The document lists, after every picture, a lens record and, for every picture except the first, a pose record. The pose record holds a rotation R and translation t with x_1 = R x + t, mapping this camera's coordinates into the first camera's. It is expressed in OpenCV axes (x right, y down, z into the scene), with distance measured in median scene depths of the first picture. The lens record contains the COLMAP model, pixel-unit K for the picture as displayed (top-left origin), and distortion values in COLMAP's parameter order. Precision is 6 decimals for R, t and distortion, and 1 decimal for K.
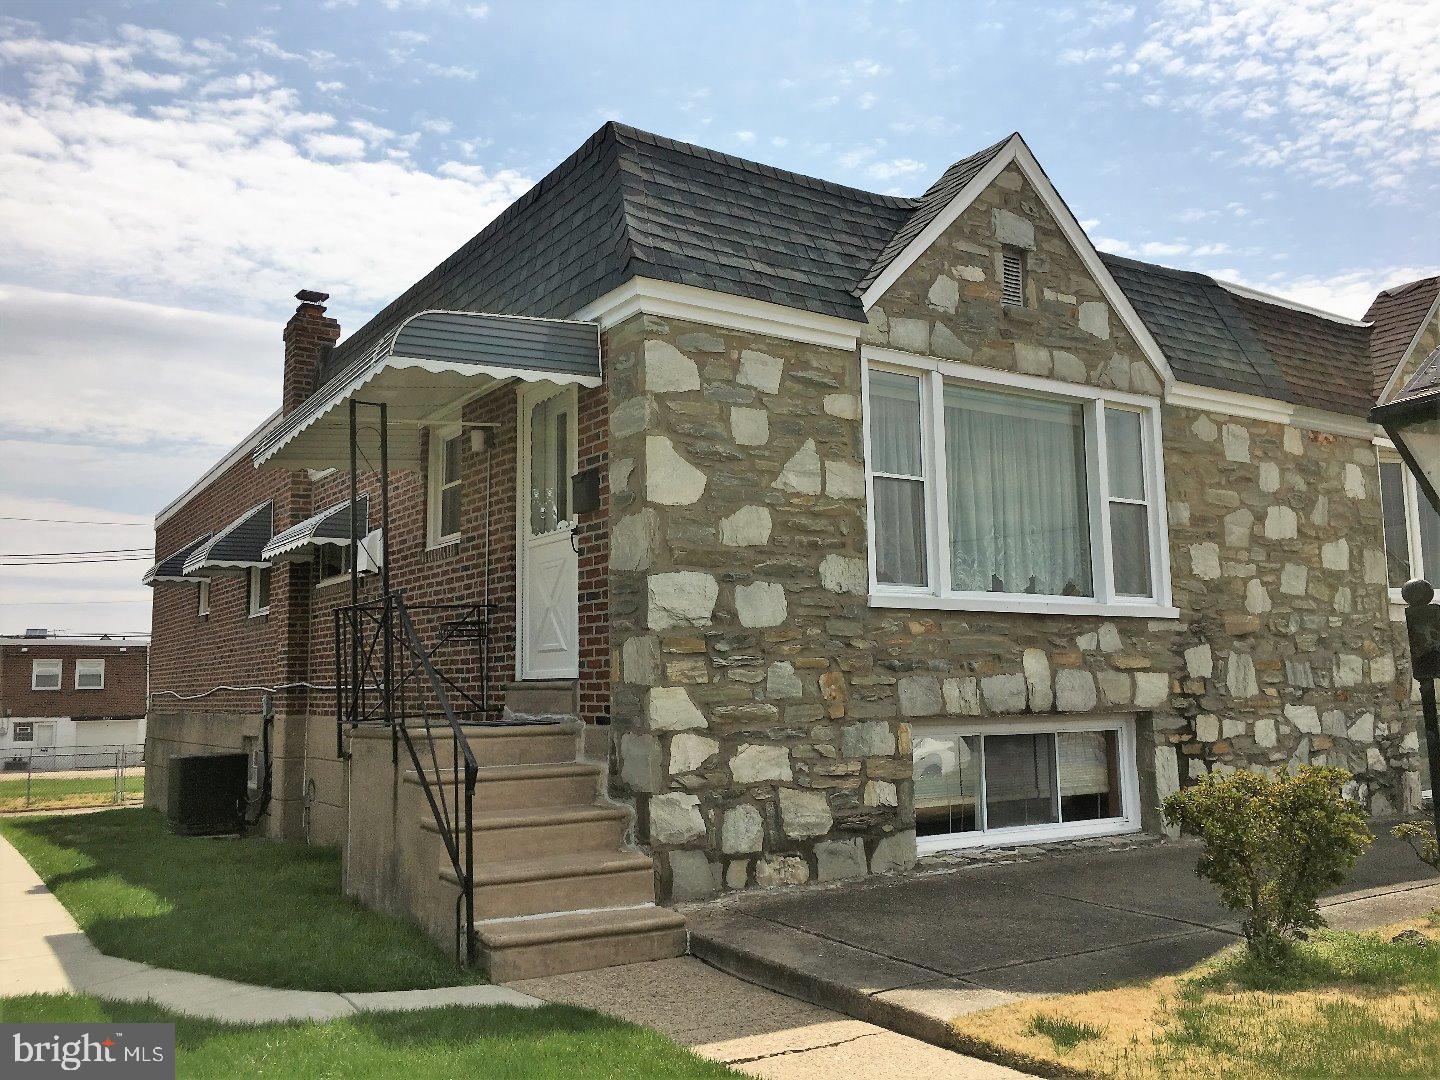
lens RADIAL K [[1207.6, 0, 710.7], [0, 1207.6, 549.1], [0, 0, 1]] dist [0.082652, -0.092611]
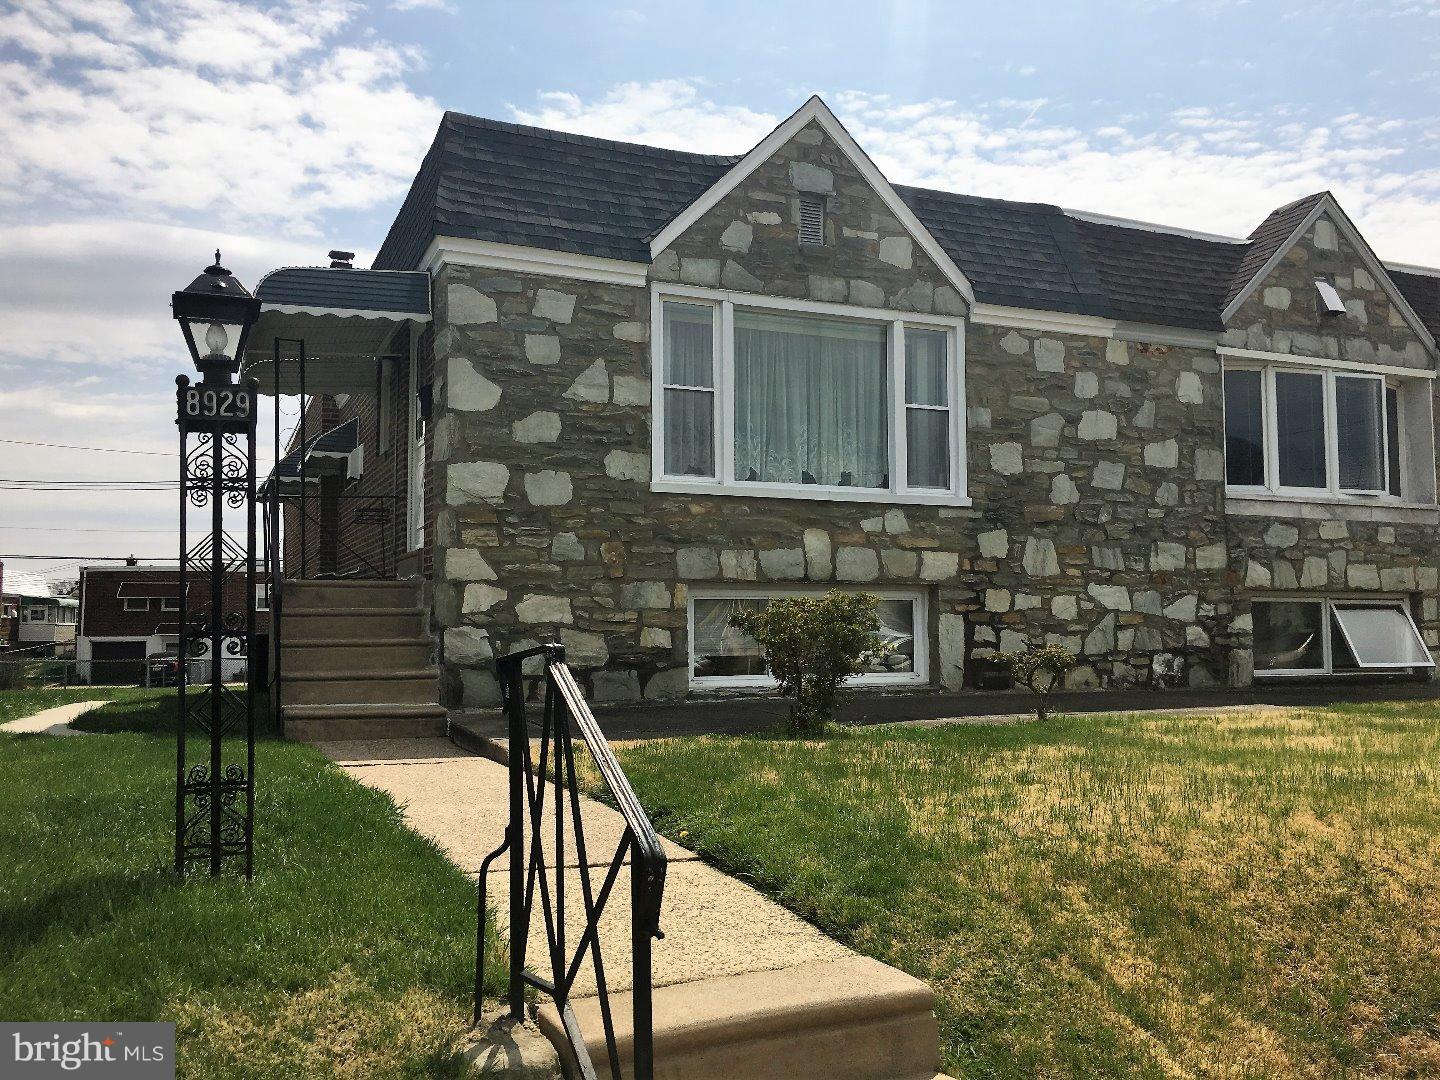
lens RADIAL K [[1207.6, 0, 720.5], [0, 1207.6, 541.7], [0, 0, 1]] dist [0.082652, -0.092611]
pose [[0.984514, -0.000831, -0.175307, 0.384302], [0.008288, 0.999091, 0.041809, 0.043414], [0.175113, -0.042614, 0.983626, -0.207454]]
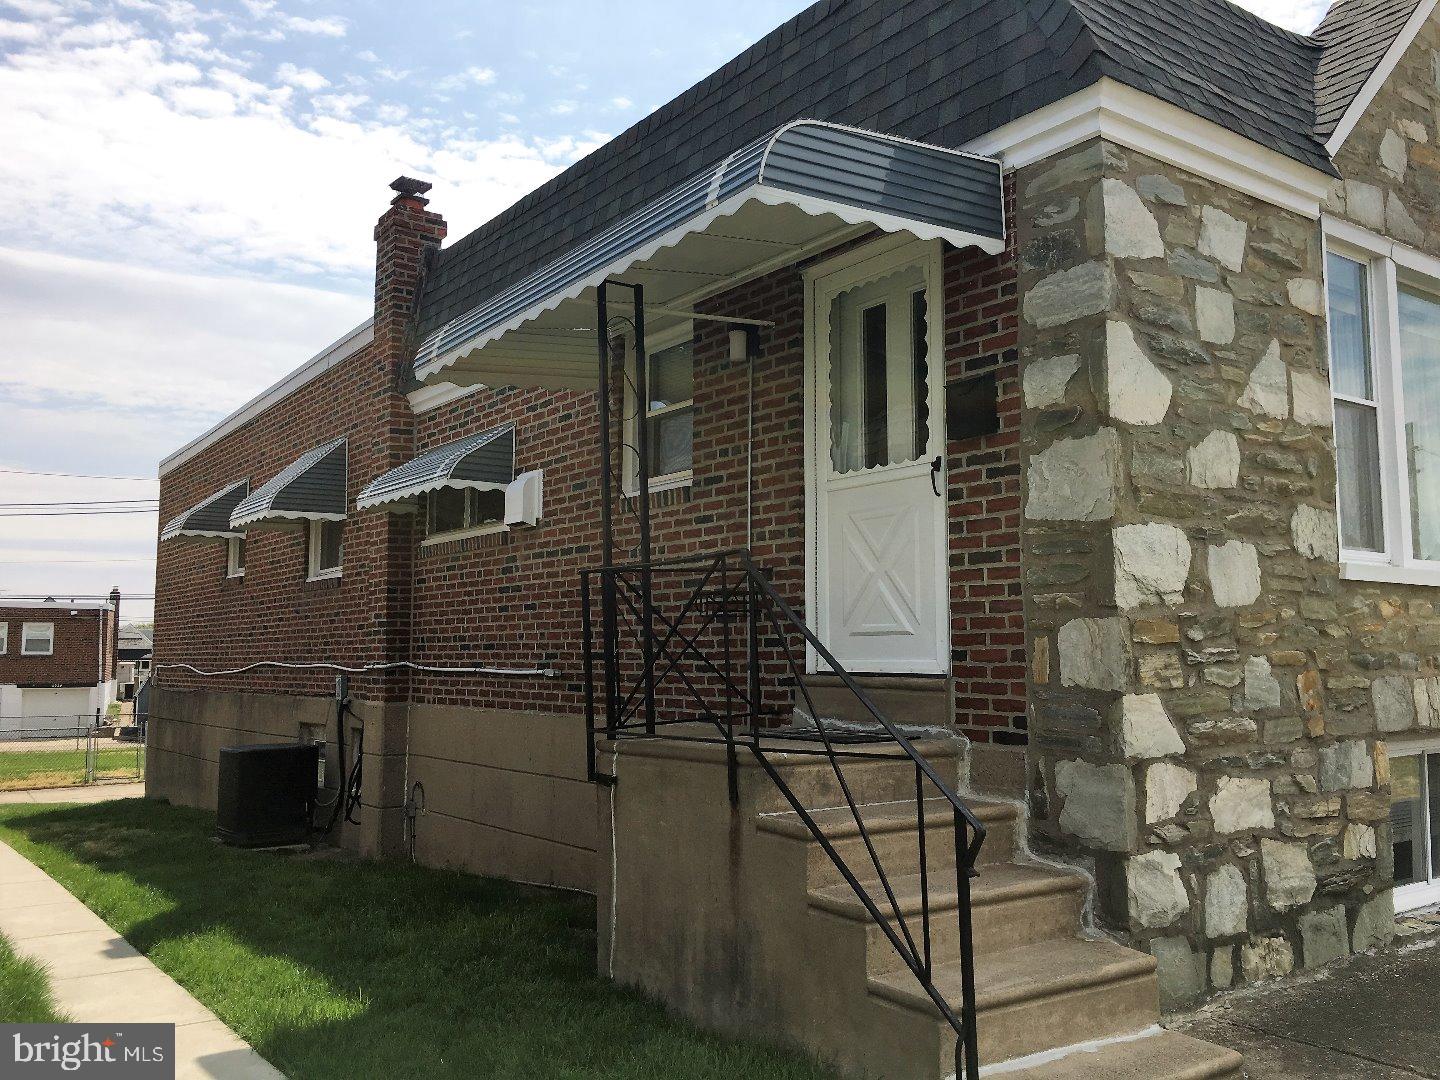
lens RADIAL K [[1207.6, 0, 719.9], [0, 1207.6, 542.6], [0, 0, 1]] dist [0.082652, -0.092611]
pose [[0.998499, 0.015521, 0.052523, -0.247282], [-0.016551, 0.999678, 0.019239, 0.016752], [-0.052207, -0.020079, 0.998434, 0.271748]]
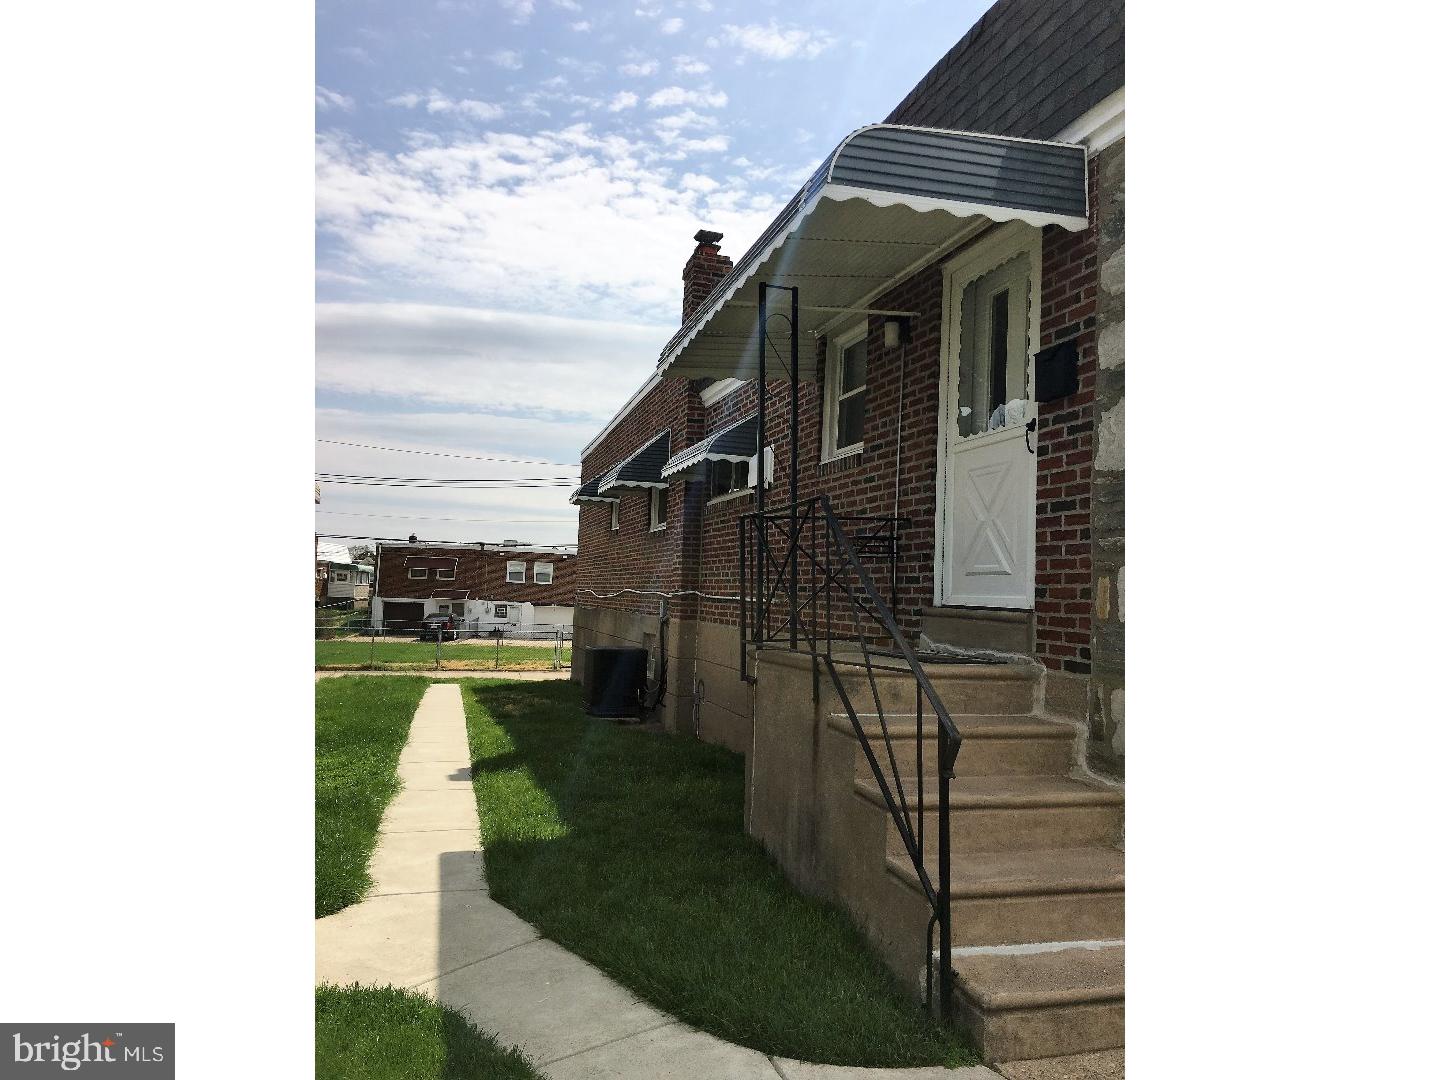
lens RADIAL K [[894.8, 0, 728.3], [0, 894.8, 545.2], [0, 0, 1]] dist [0.010759, 0.003866]
pose [[0.962605, 0.035549, -0.268568, -0.128940], [-0.020885, 0.998141, 0.057260, 0.030797], [0.270104, -0.049510, 0.961557, 0.335047]]
